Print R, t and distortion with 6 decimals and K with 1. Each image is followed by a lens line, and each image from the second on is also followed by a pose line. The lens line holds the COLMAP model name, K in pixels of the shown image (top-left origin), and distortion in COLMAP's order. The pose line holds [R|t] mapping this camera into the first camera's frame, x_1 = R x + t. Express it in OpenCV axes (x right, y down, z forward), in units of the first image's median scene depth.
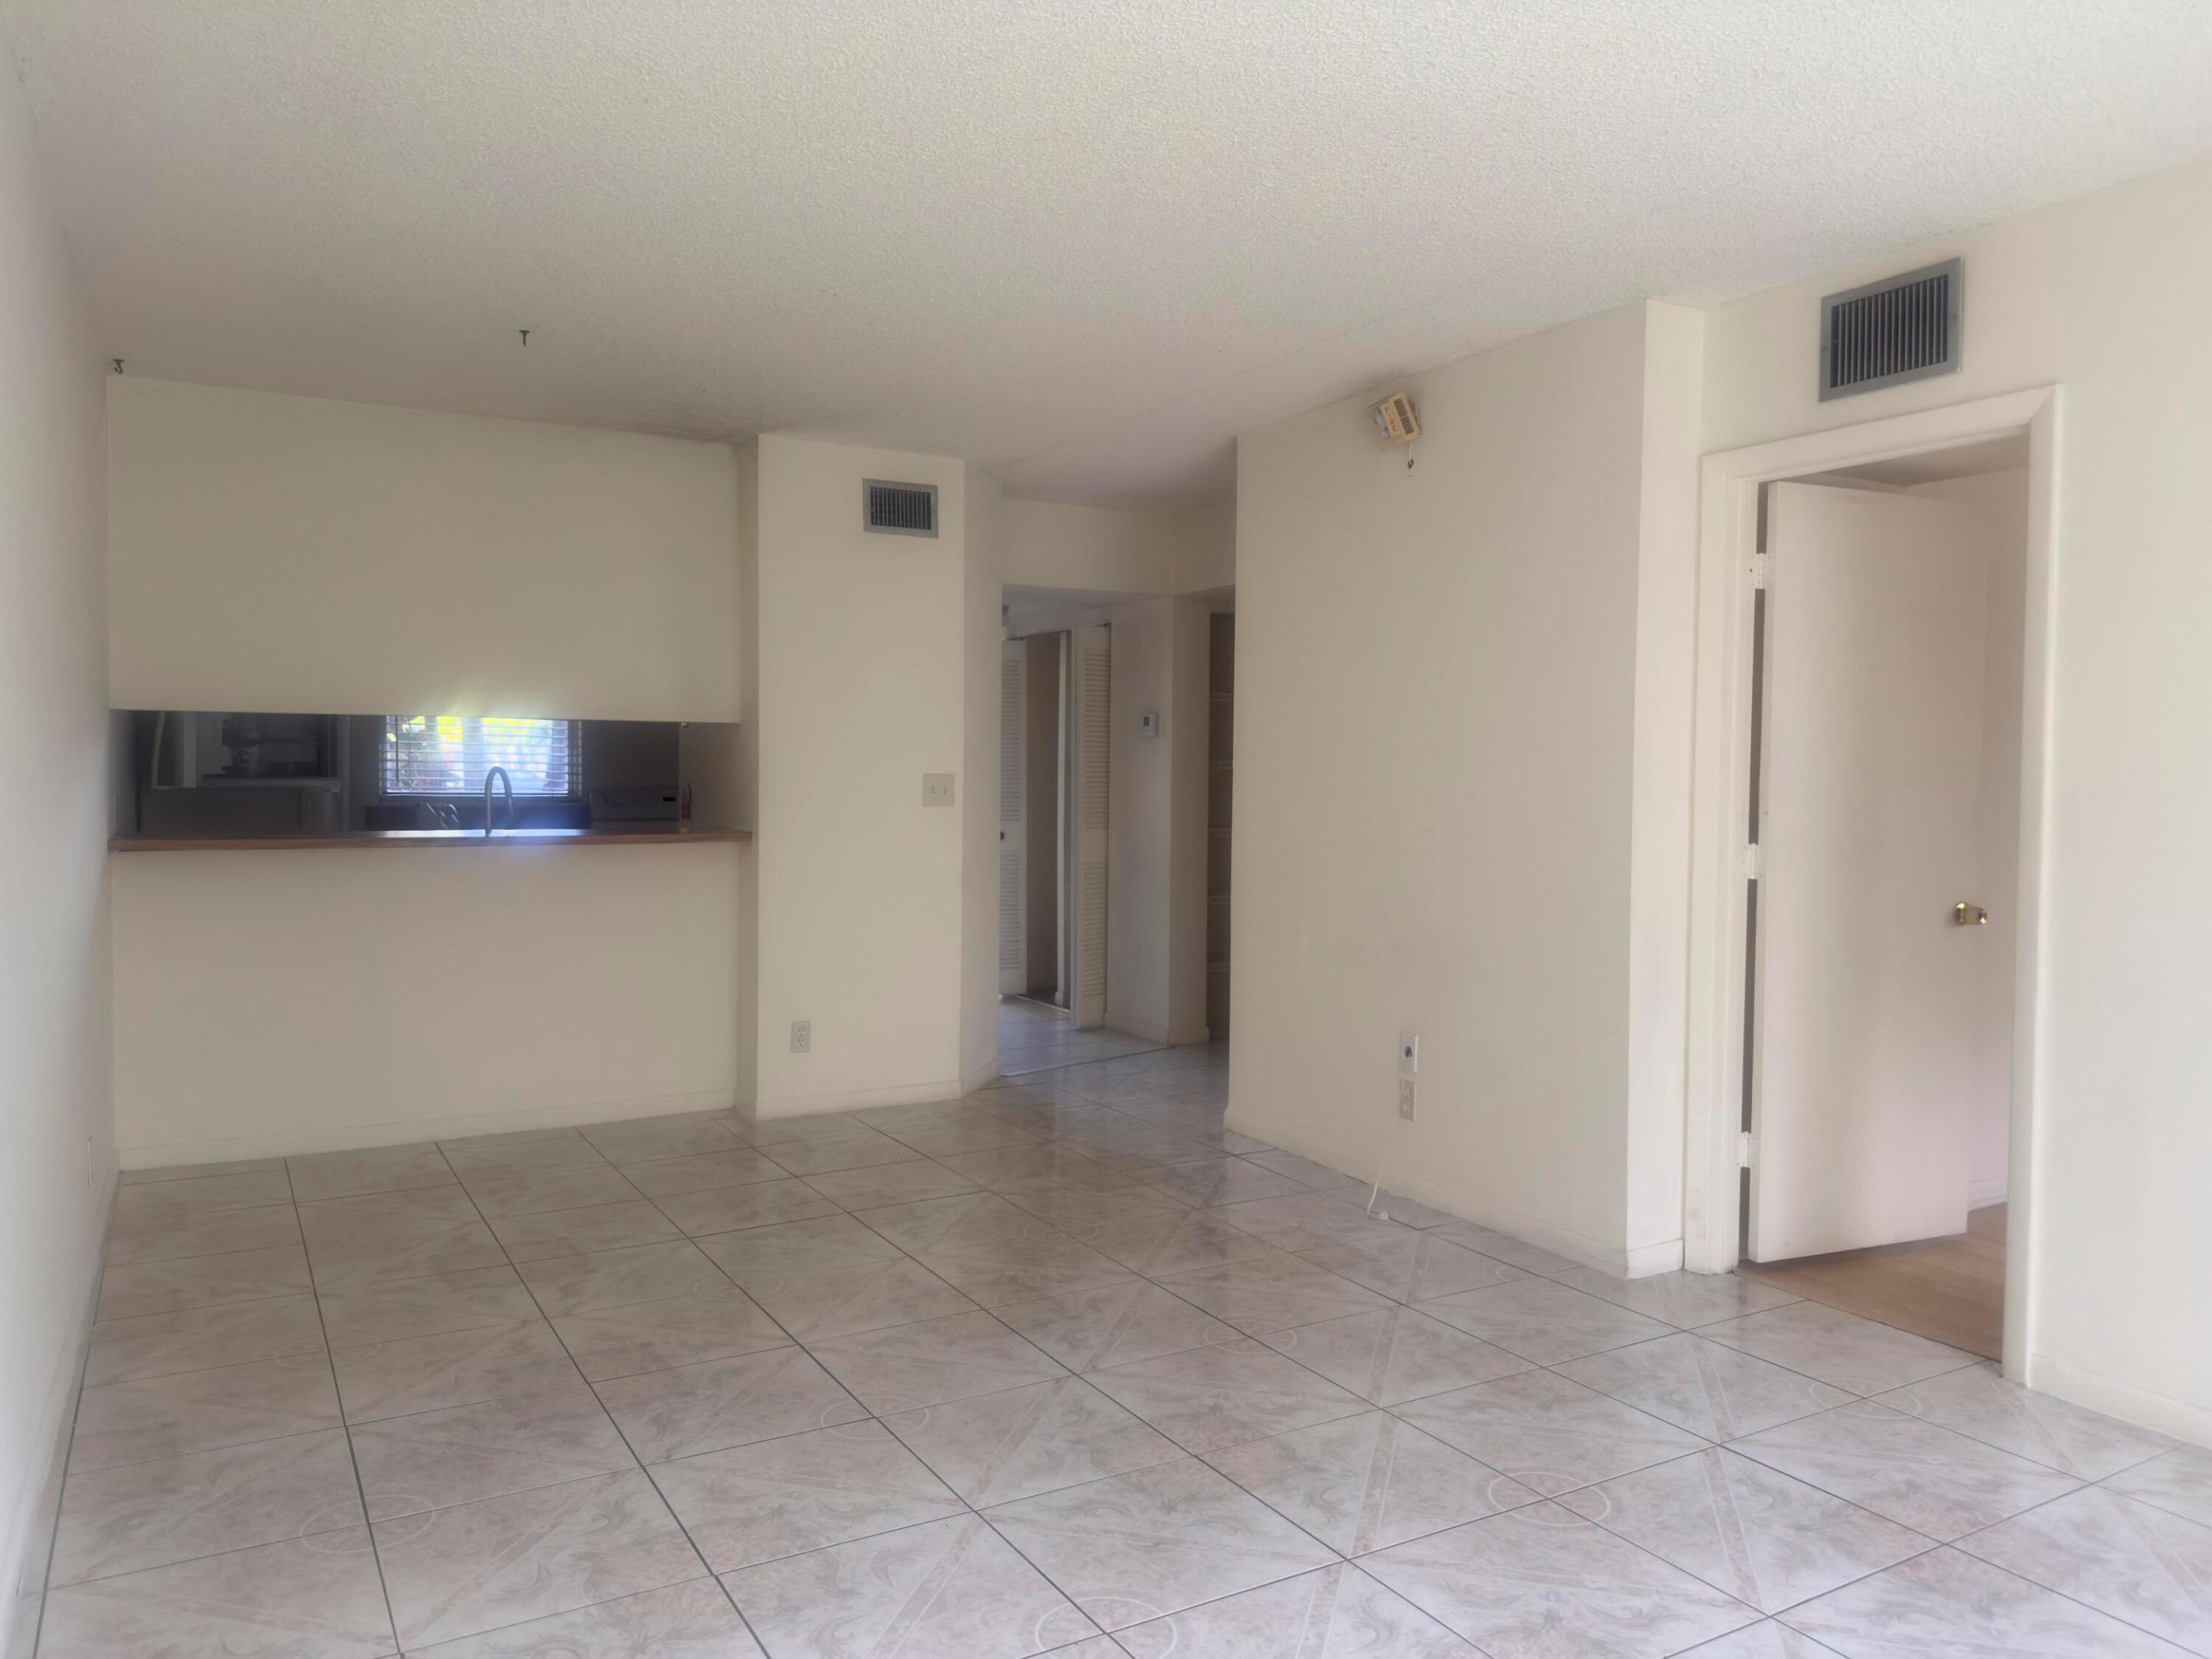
lens RADIAL K [[1574.6, 0, 1140.0], [0, 1574.6, 778.4], [0, 0, 1]] dist [0.050583, -0.043510]
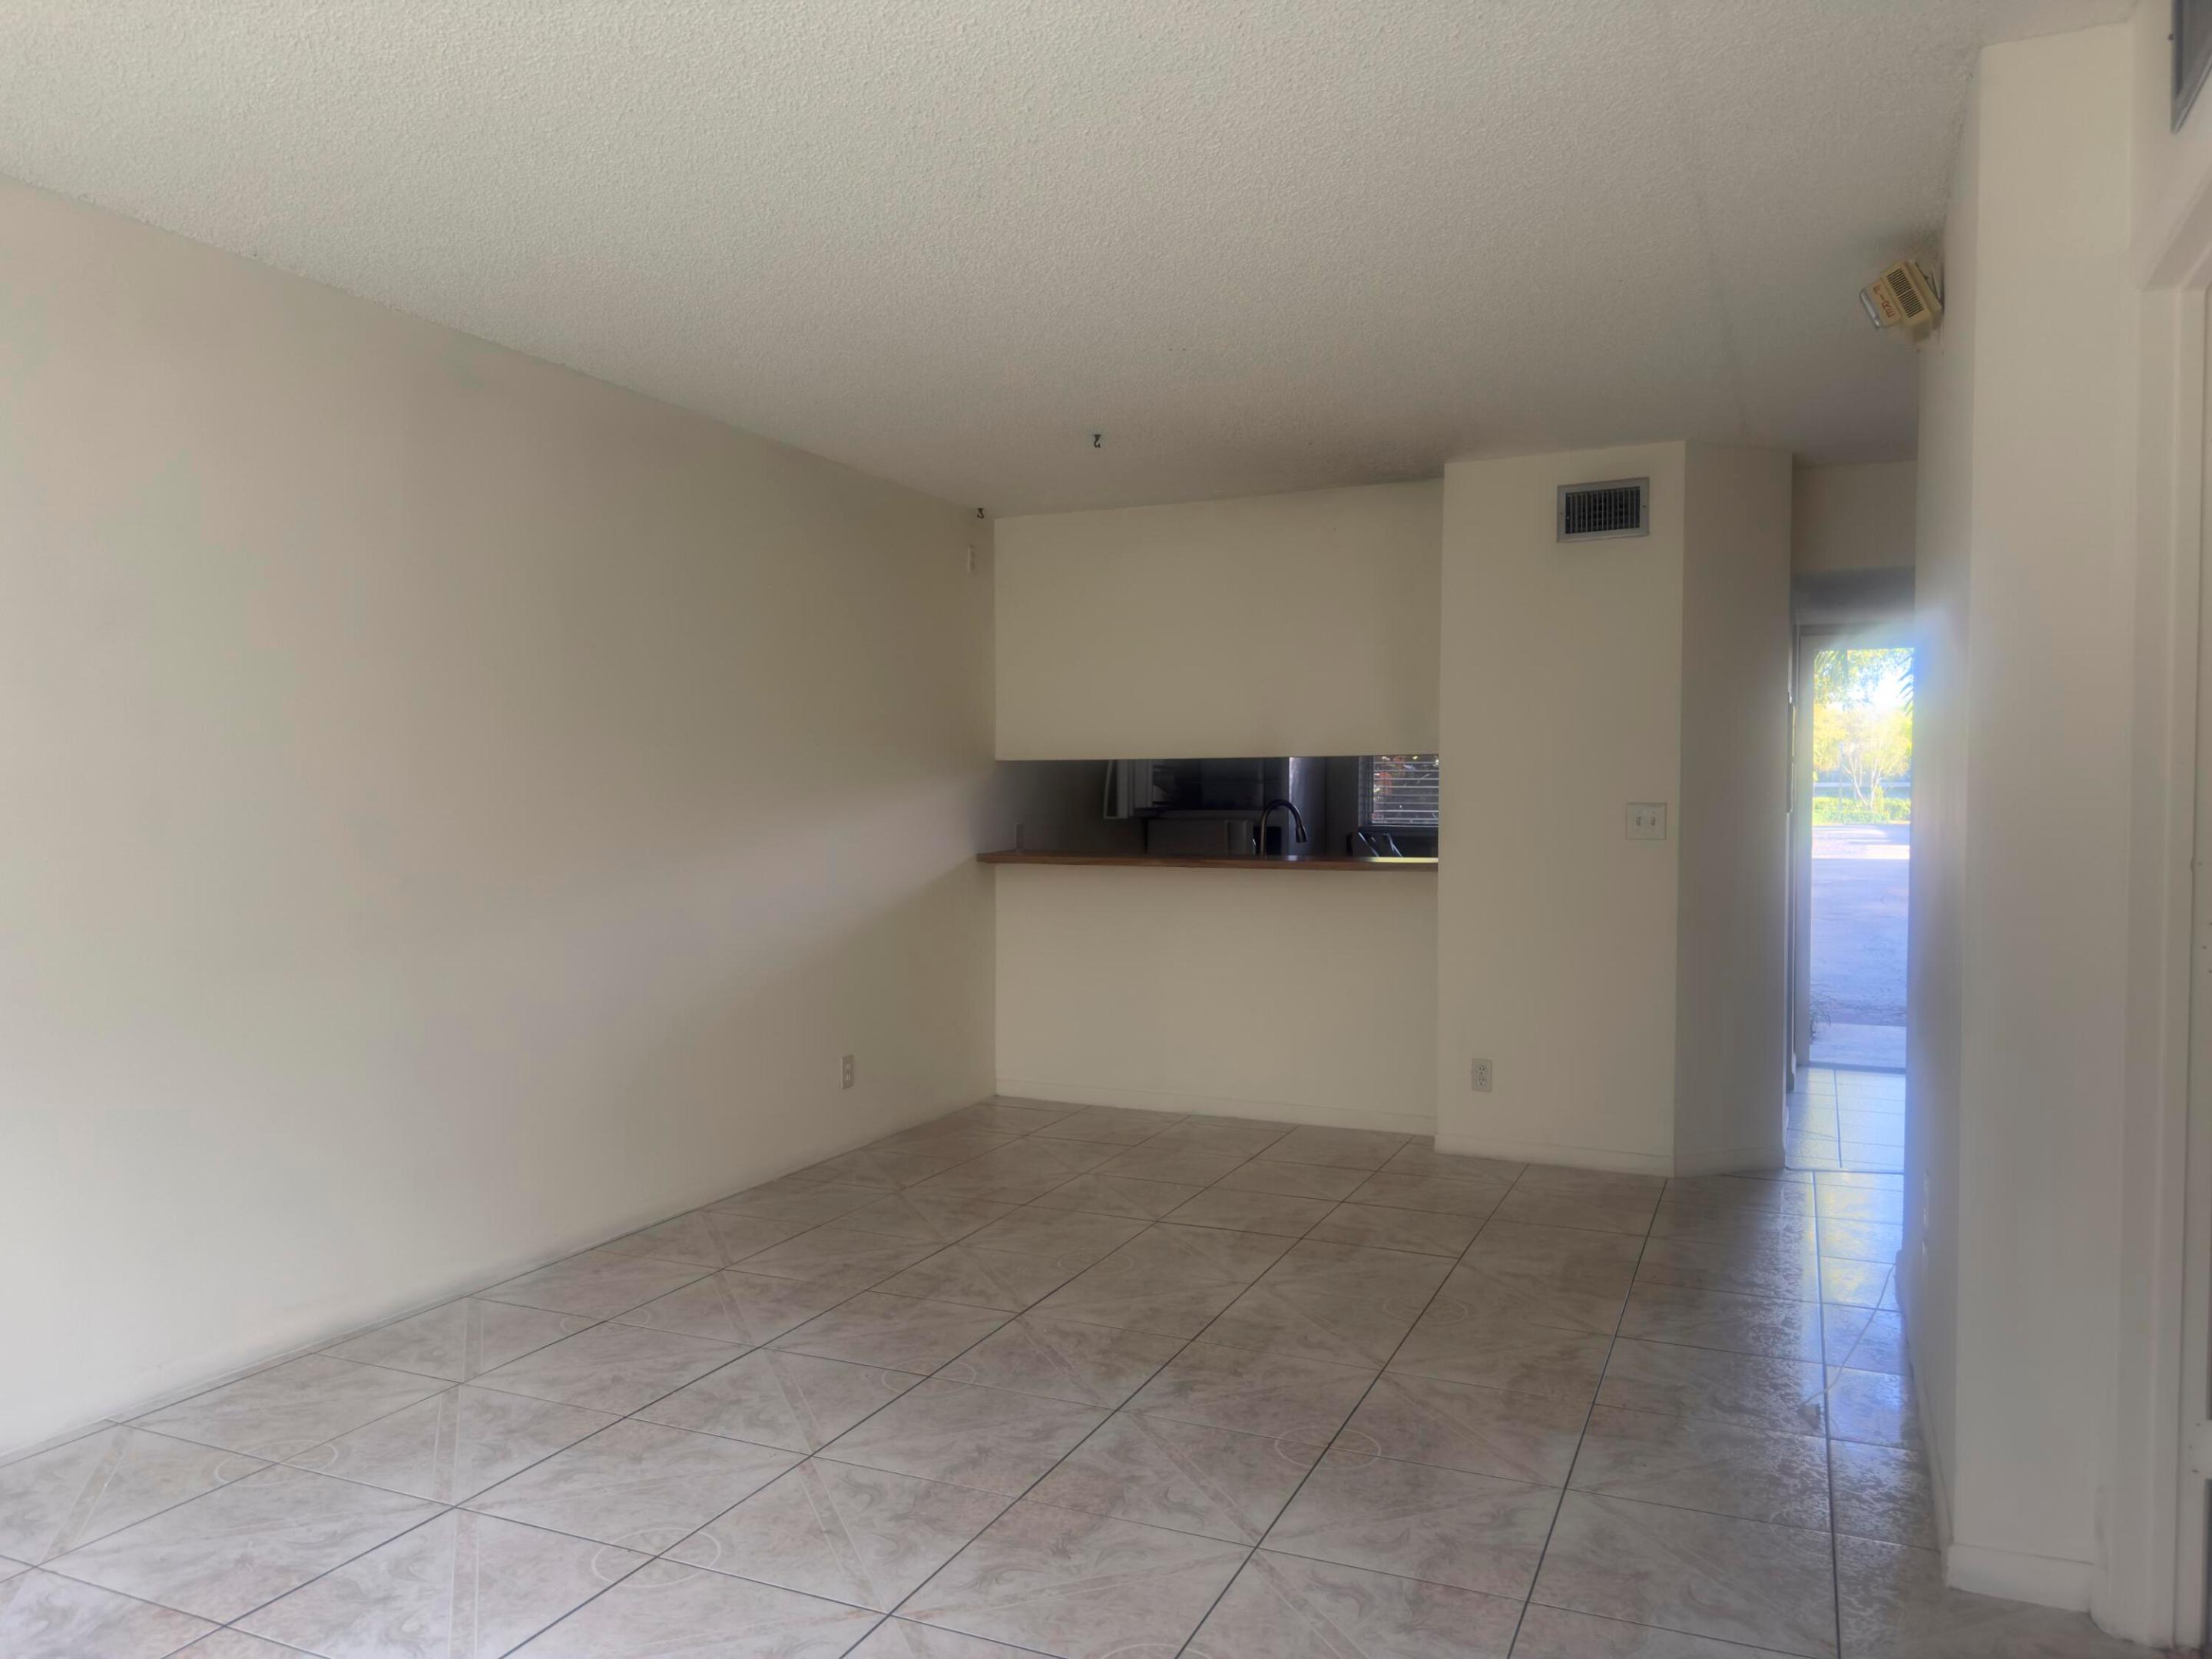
lens RADIAL K [[1574.6, 0, 1103.9], [0, 1574.6, 835.5], [0, 0, 1]] dist [0.050583, -0.043510]
pose [[0.571998, 0.009593, -0.820199, 0.761133], [0.005894, 0.999858, 0.015805, -0.001233], [0.820234, -0.013874, 0.571860, 0.423353]]
